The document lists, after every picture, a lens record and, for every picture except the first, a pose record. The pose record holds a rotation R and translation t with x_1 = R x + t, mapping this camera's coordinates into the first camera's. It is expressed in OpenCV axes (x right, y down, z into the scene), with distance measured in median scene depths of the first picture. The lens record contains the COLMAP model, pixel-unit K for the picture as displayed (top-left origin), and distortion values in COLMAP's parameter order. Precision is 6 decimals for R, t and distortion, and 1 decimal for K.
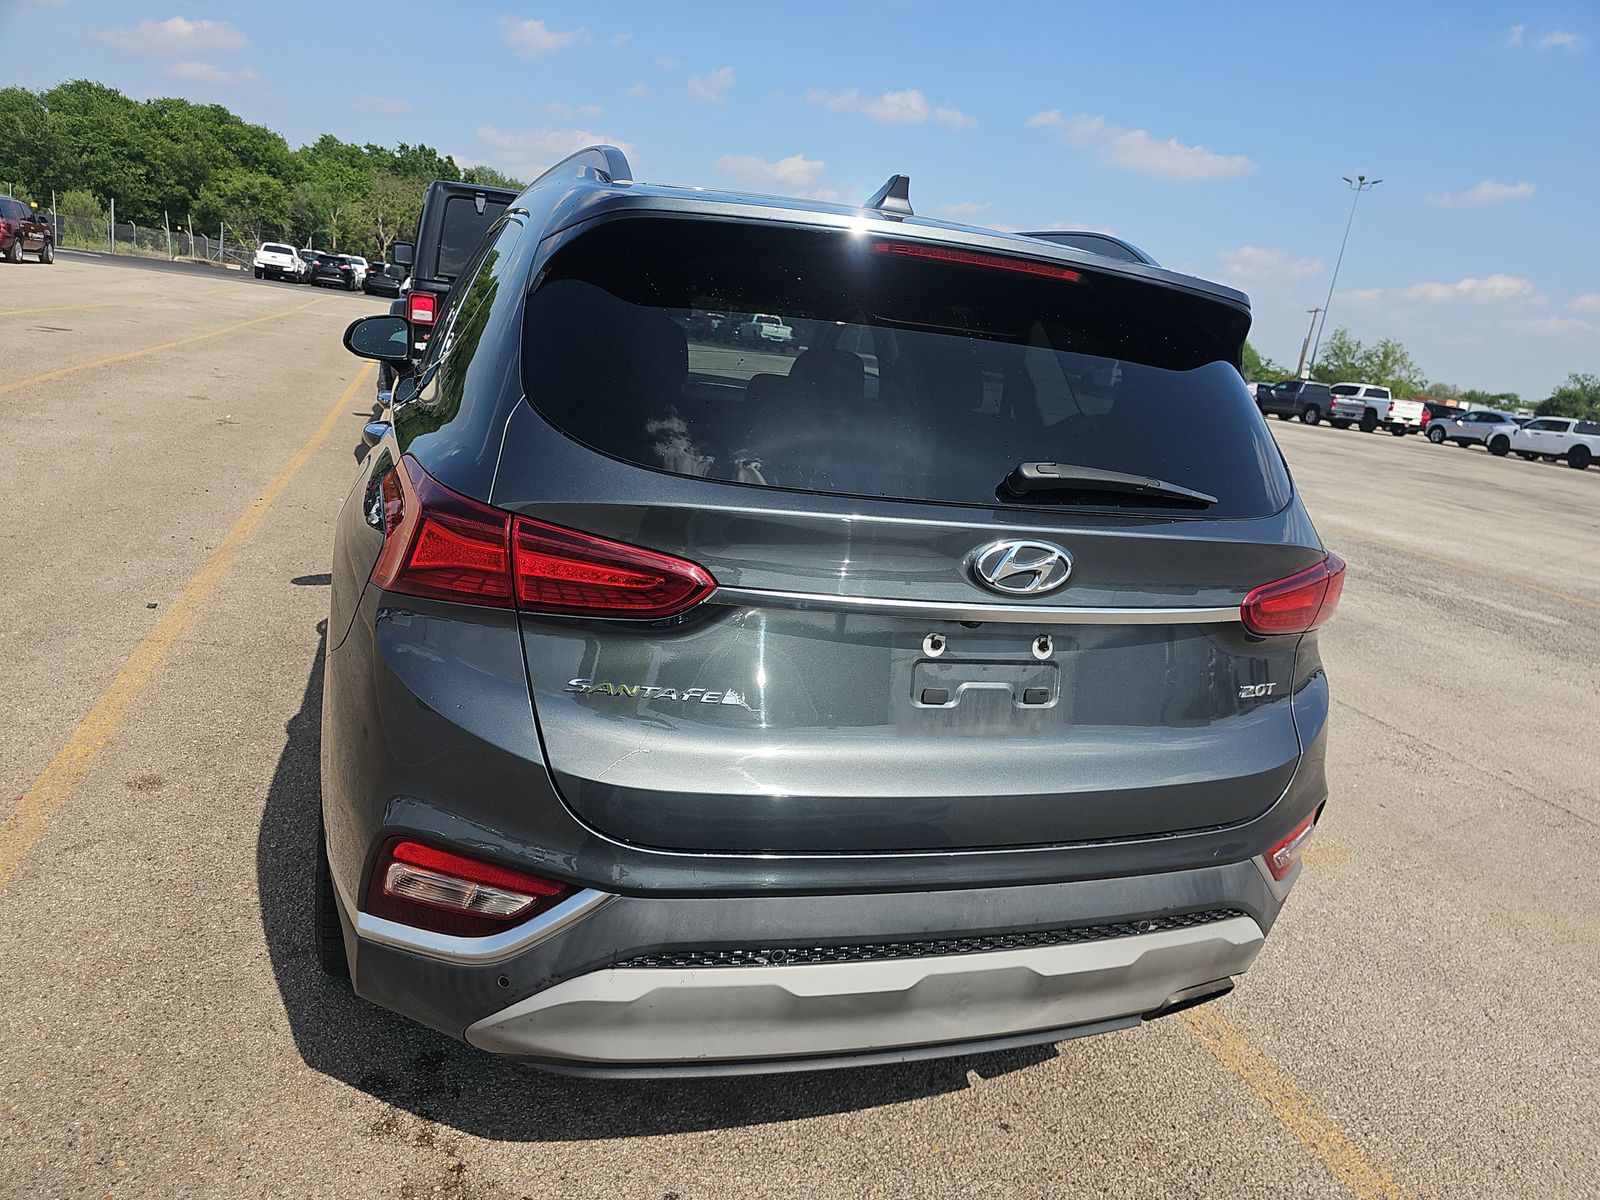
lens RADIAL K [[1069.5, 0, 810.0], [0, 1069.5, 596.8], [0, 0, 1]] dist [0.032910, -0.034726]
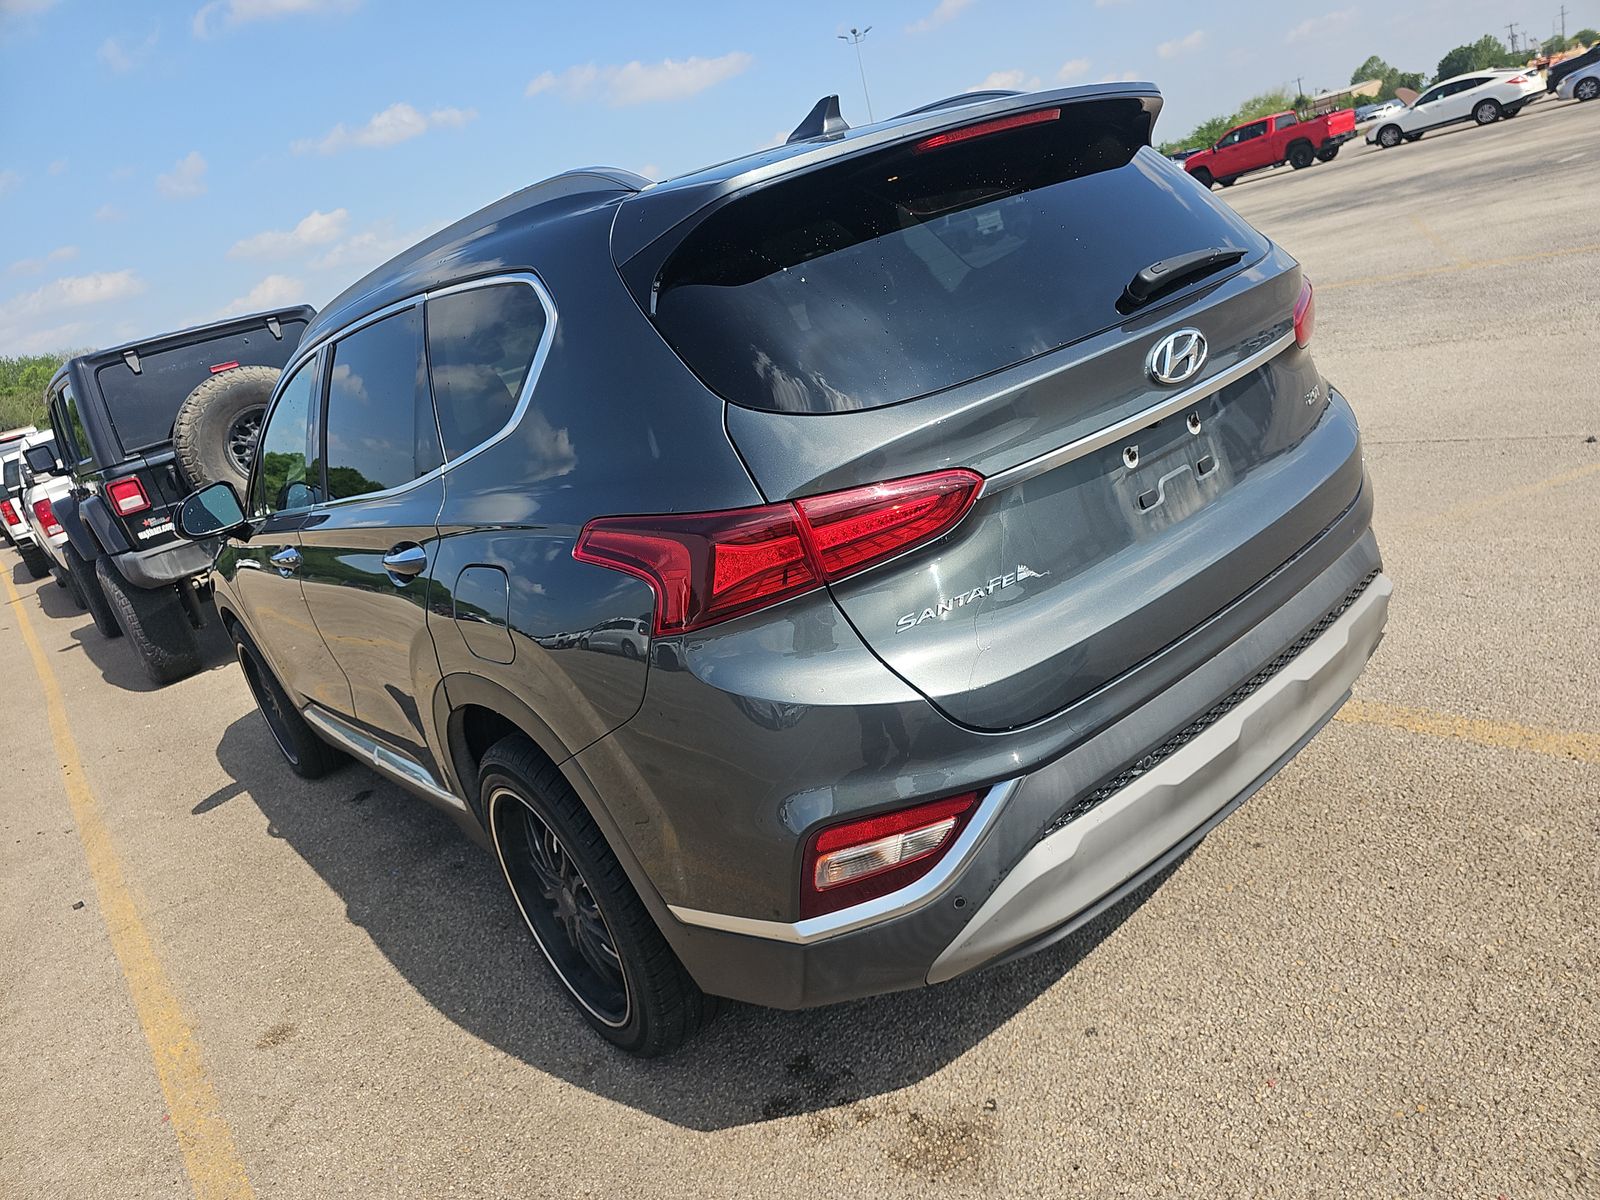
lens RADIAL K [[1069.5, 0, 807.7], [0, 1069.5, 614.4], [0, 0, 1]] dist [0.032910, -0.034726]
pose [[0.865372, -0.452590, 0.215160, -0.402901], [0.442952, 0.891609, 0.093953, -0.051823], [-0.234361, 0.014002, 0.972049, -0.006827]]
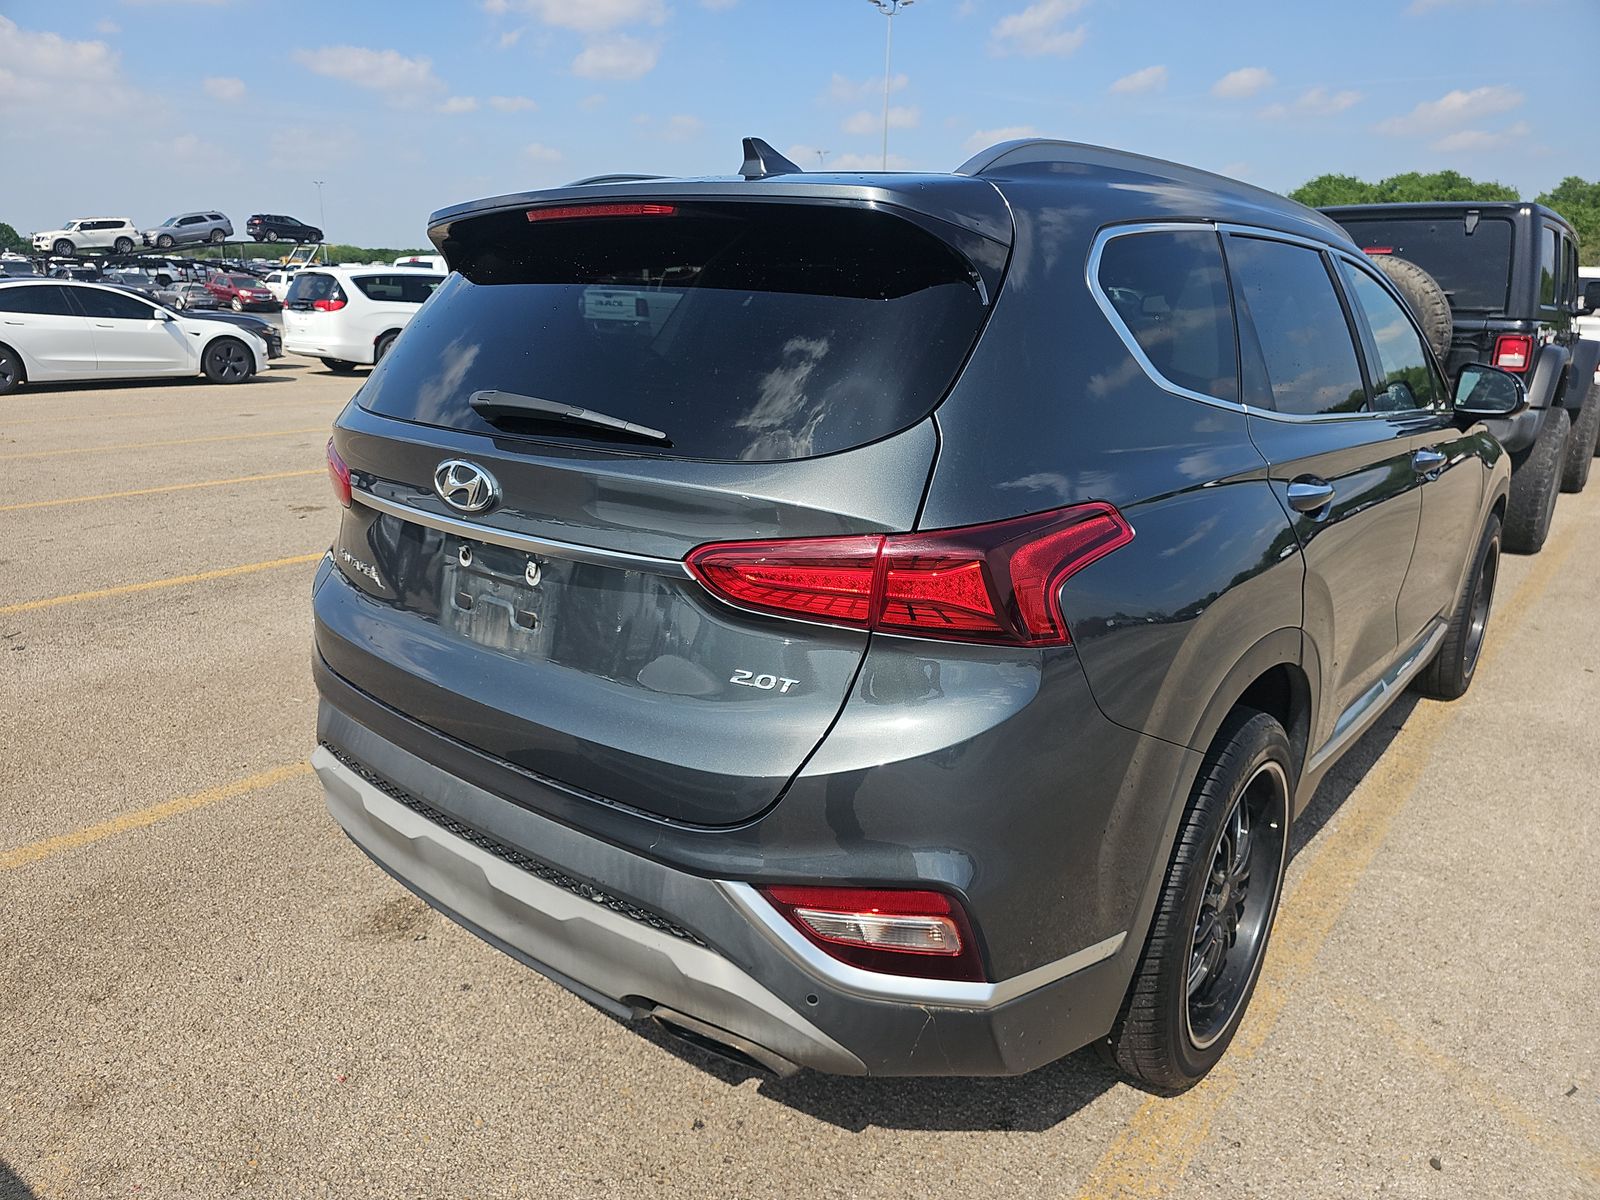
lens RADIAL K [[1069.5, 0, 796.0], [0, 1069.5, 600.4], [0, 0, 1]] dist [0.032910, -0.034726]
pose [[0.522928, 0.114716, -0.844622, 1.052034], [-0.162608, 0.986130, 0.033260, -0.003067], [0.836723, 0.119950, 0.534329, 0.562965]]
